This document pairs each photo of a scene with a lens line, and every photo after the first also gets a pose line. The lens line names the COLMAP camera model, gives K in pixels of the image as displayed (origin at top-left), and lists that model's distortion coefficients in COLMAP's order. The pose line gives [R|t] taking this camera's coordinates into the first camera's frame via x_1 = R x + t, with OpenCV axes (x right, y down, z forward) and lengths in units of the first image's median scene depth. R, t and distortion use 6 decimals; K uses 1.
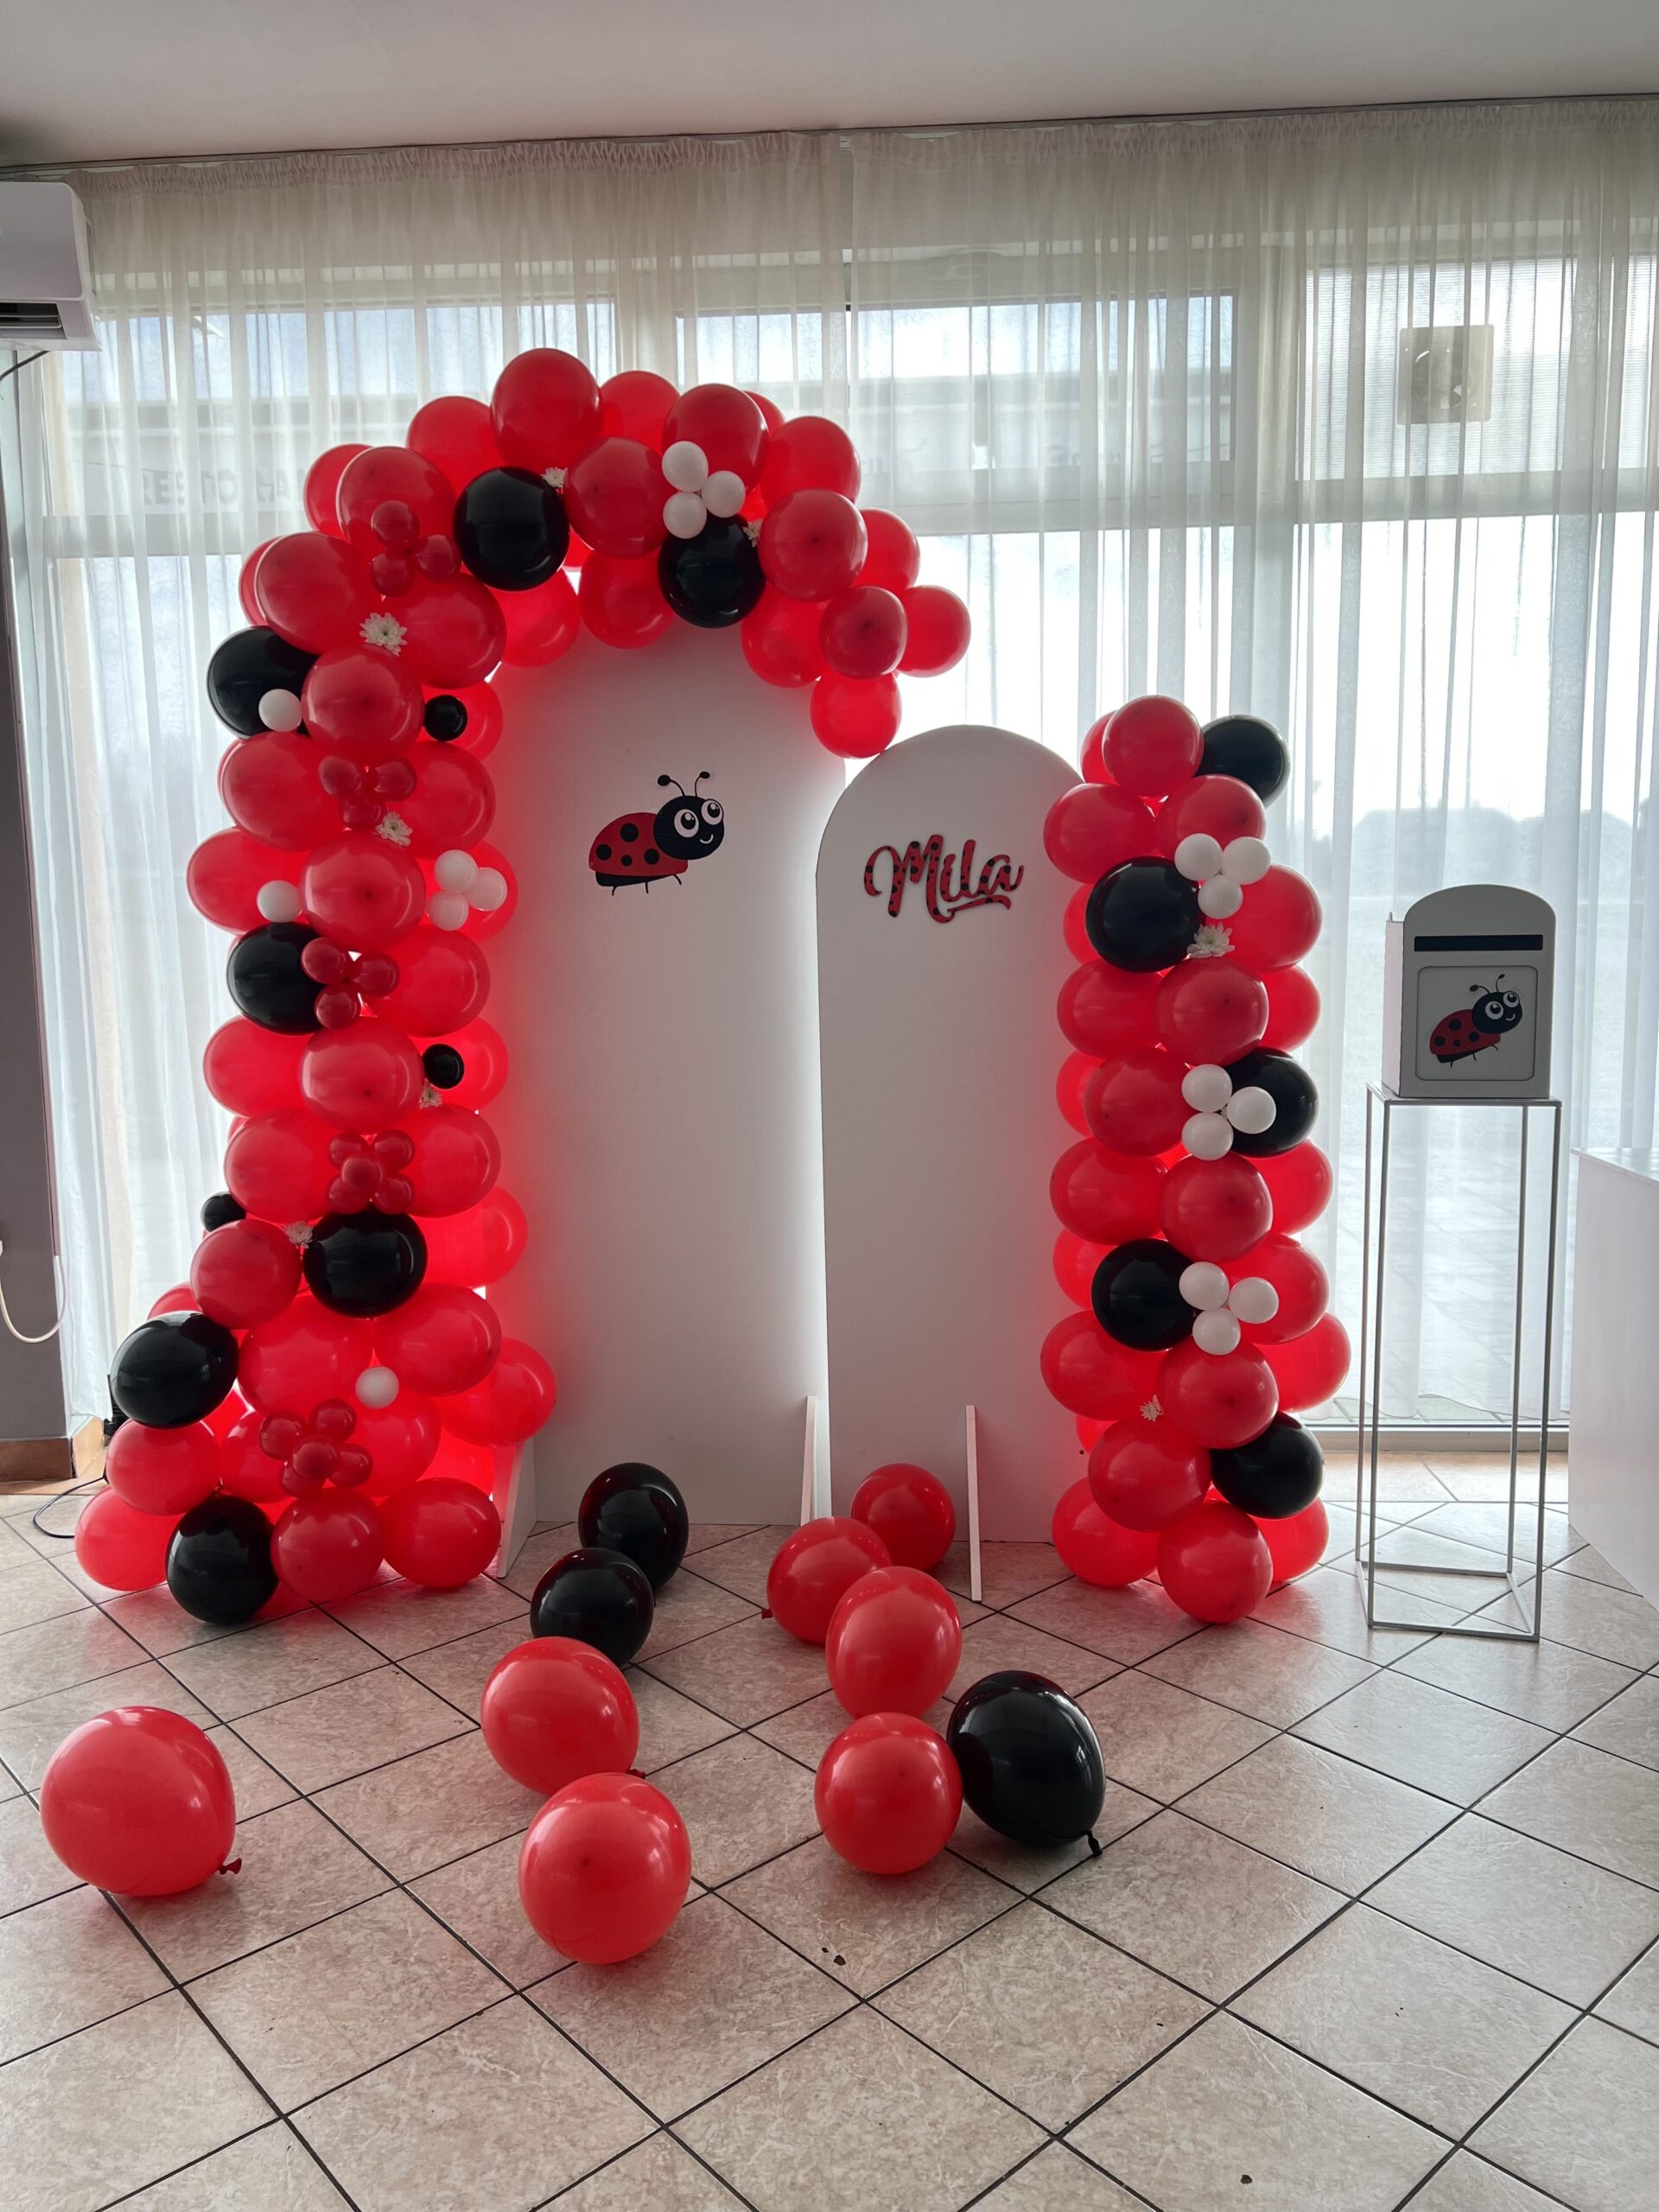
lens RADIAL K [[1681.7, 0, 821.0], [0, 1681.7, 1106.4], [0, 0, 1]] dist [0.030758, -0.041612]
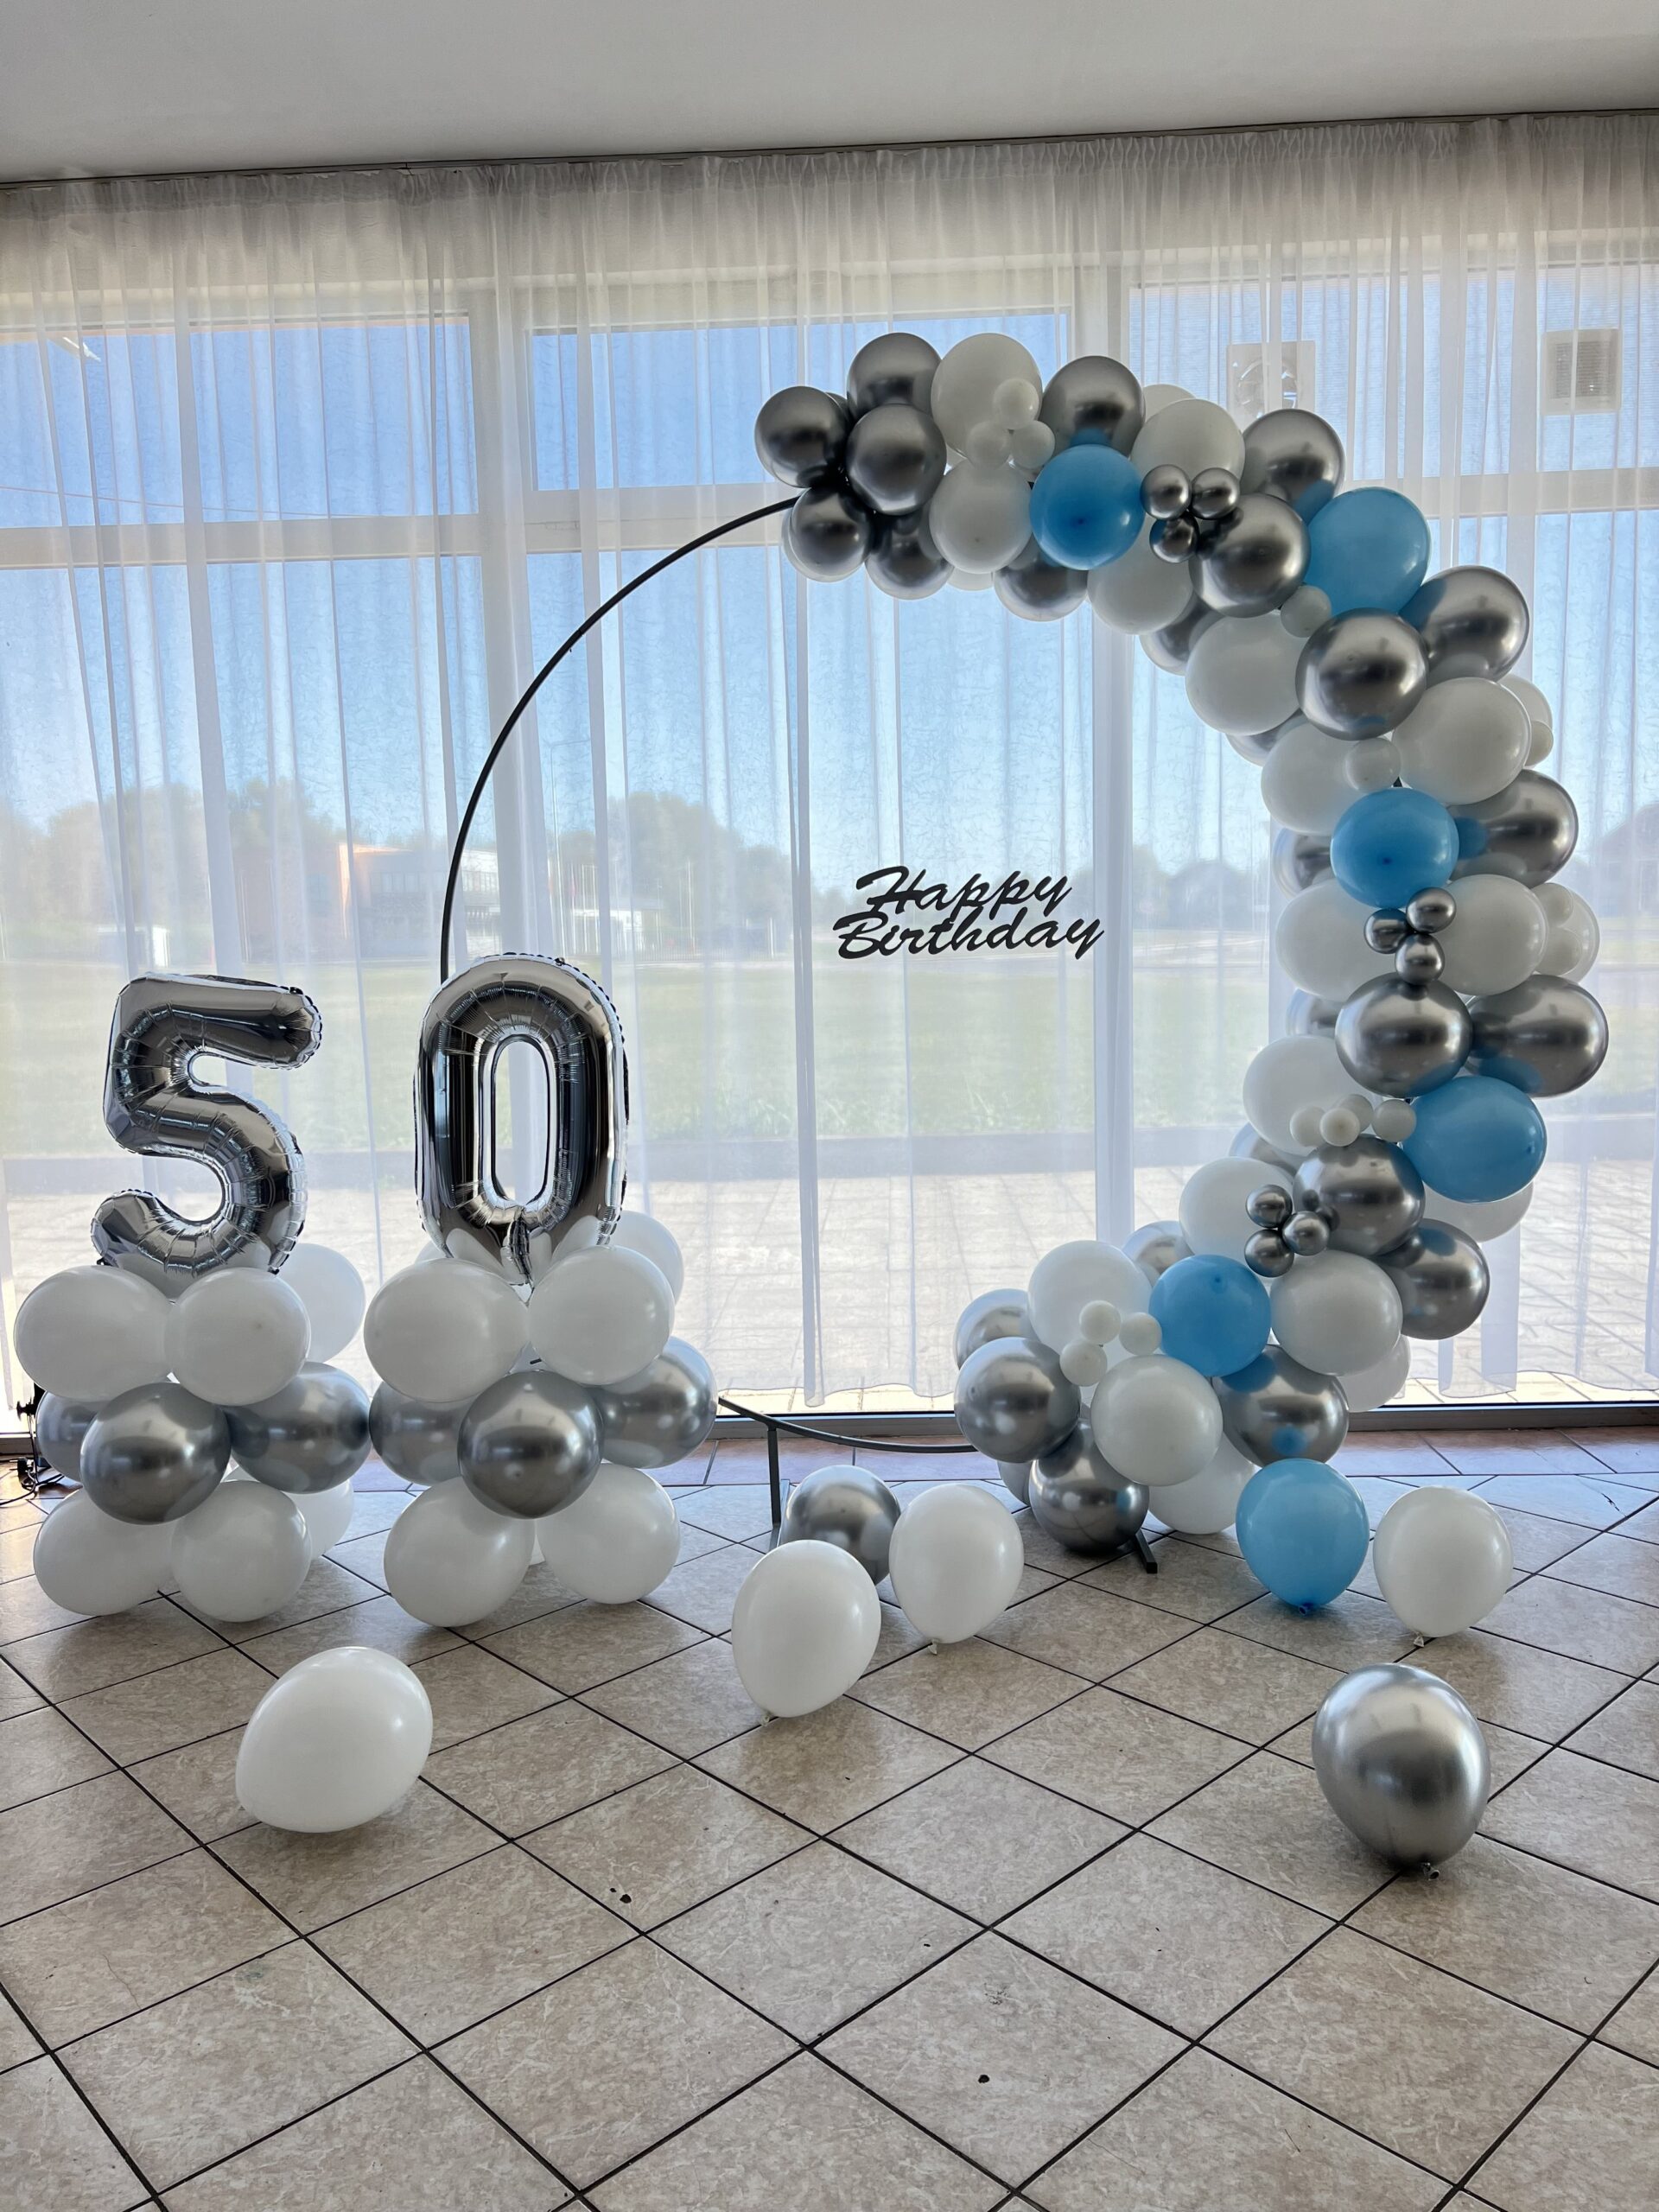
lens RADIAL K [[1681.7, 0, 840.9], [0, 1681.7, 1112.0], [0, 0, 1]] dist [0.030758, -0.041612]
pose [[0.999421, -0.016830, 0.029554, 0.115433], [0.017453, 0.999628, -0.020935, 0.051281], [-0.029191, 0.021439, 0.999344, -0.035259]]
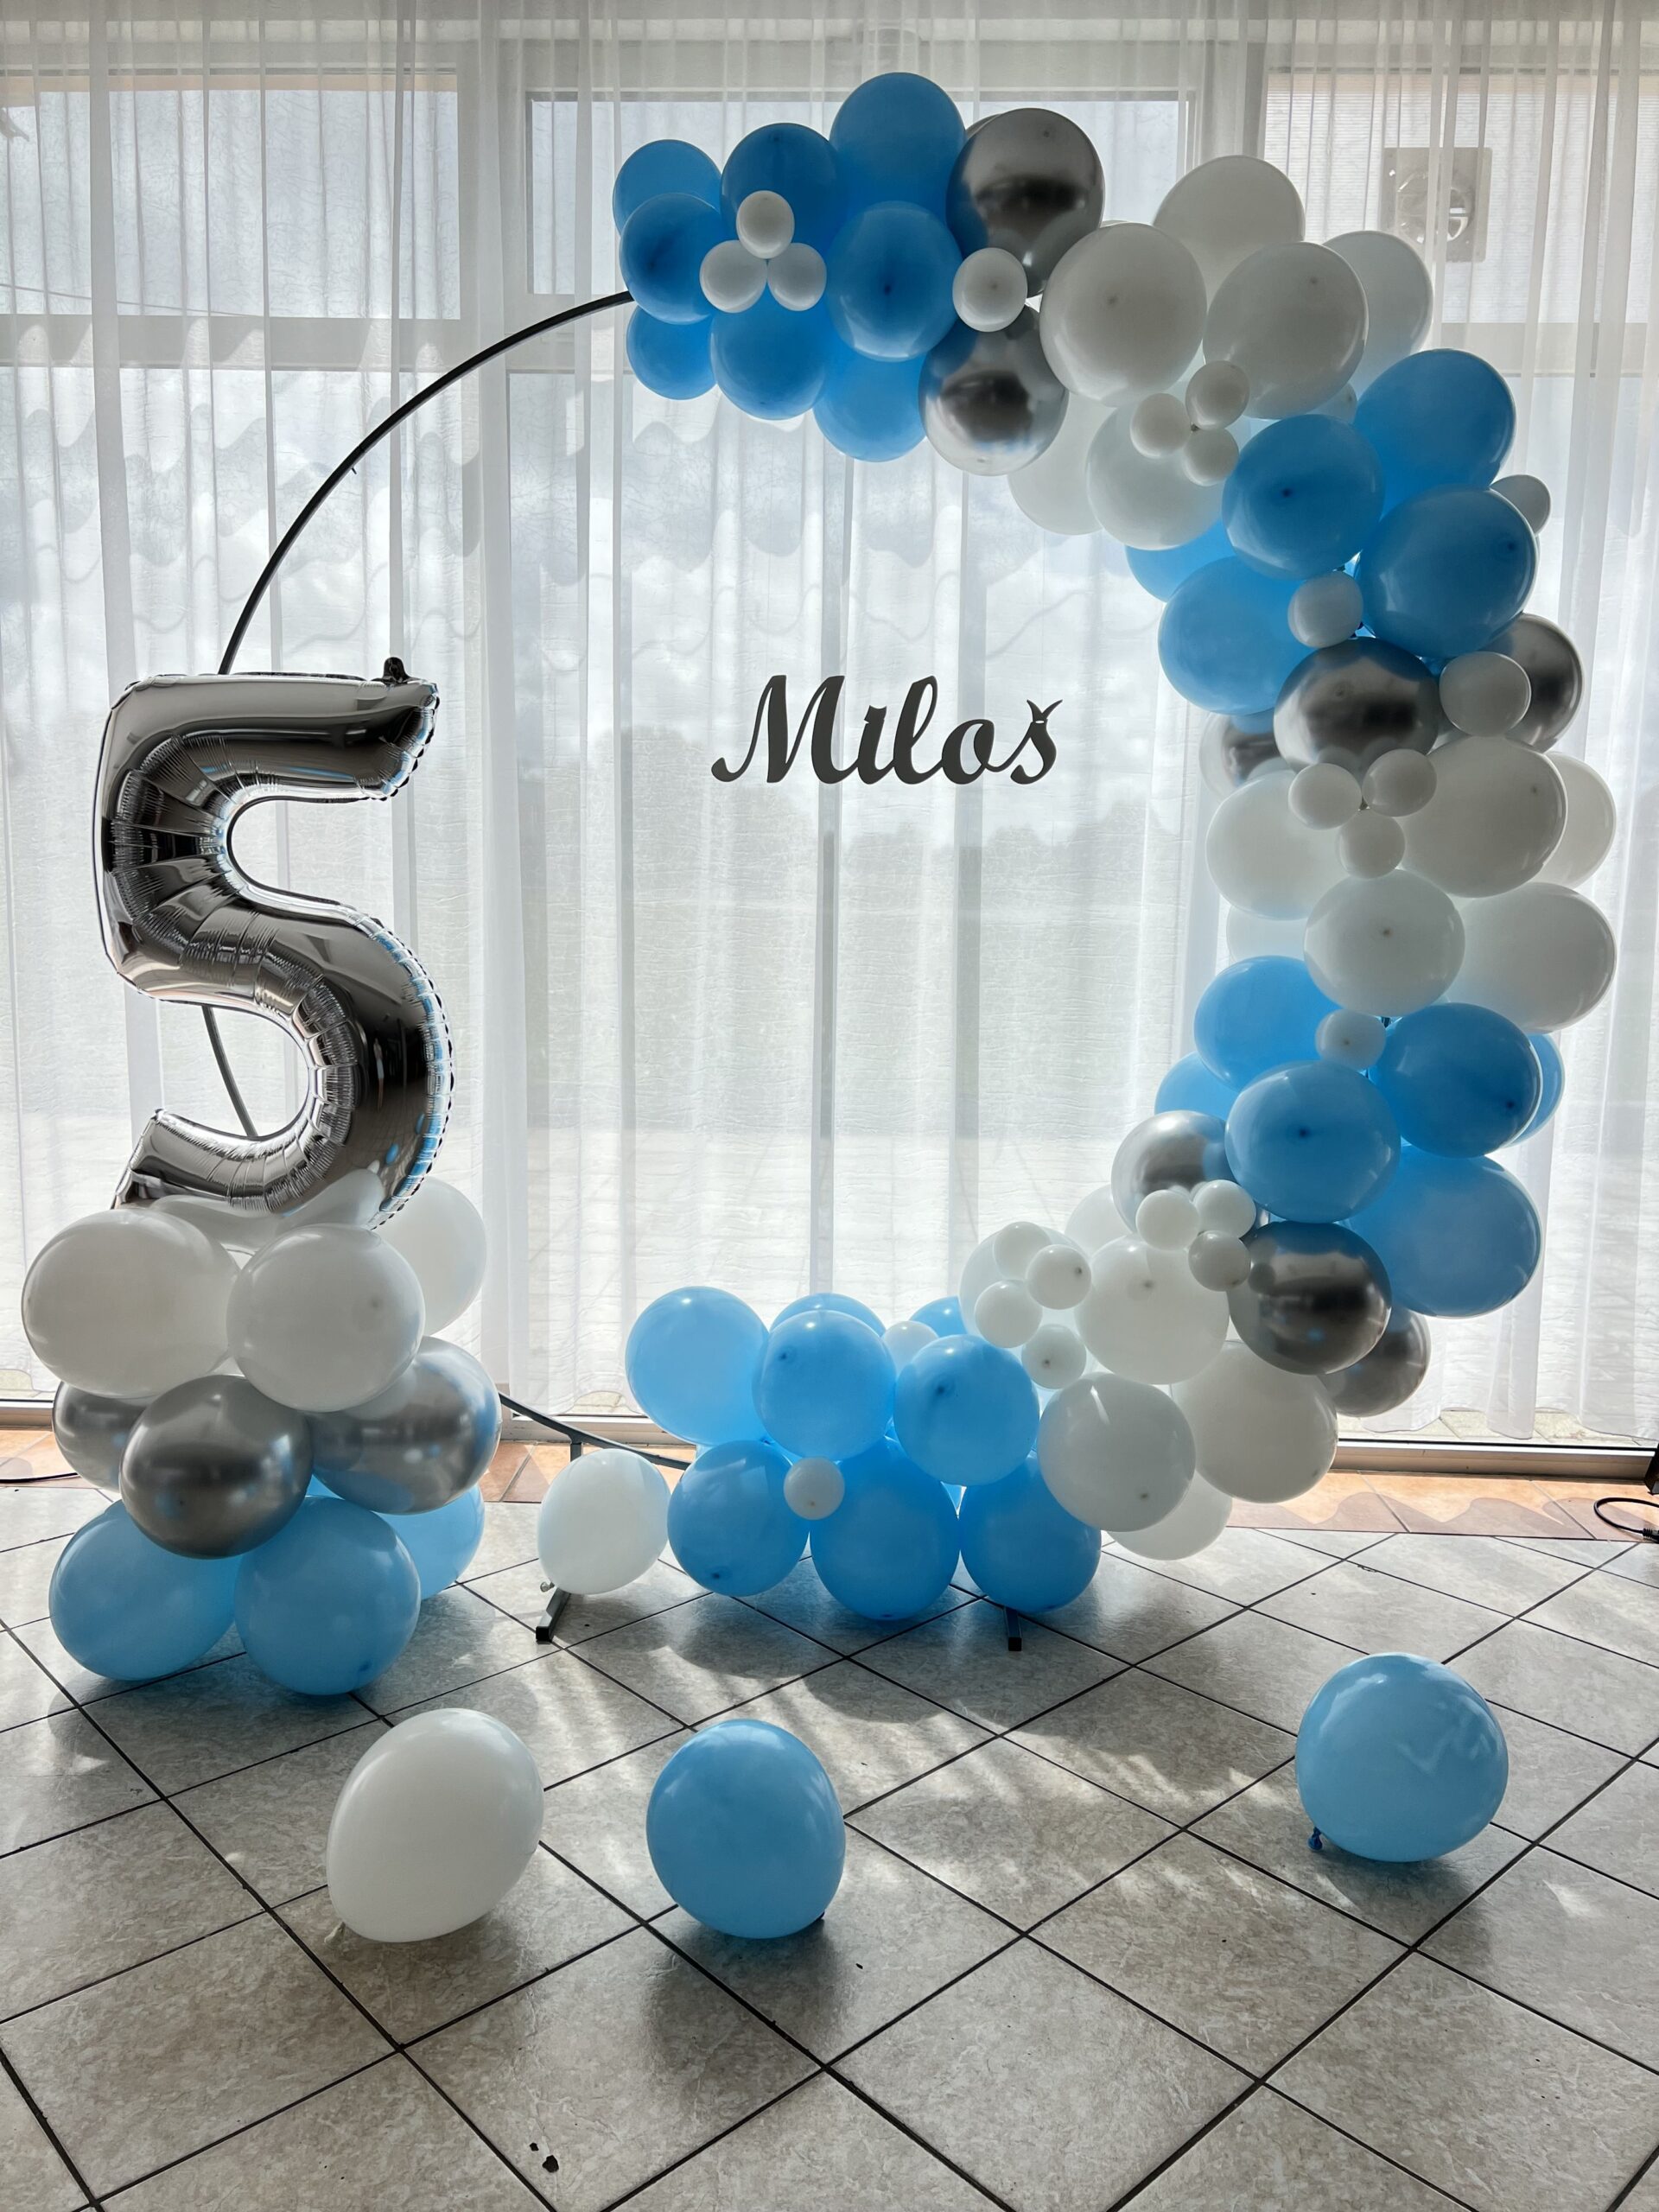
lens RADIAL K [[1681.7, 0, 801.4], [0, 1681.7, 1097.9], [0, 0, 1]] dist [0.030758, -0.041612]
pose [[0.999457, 0.030304, 0.012927, 0.092681], [-0.030304, 0.999541, -0.000233, 0.041921], [-0.012928, -0.000159, 0.999916, 0.262484]]
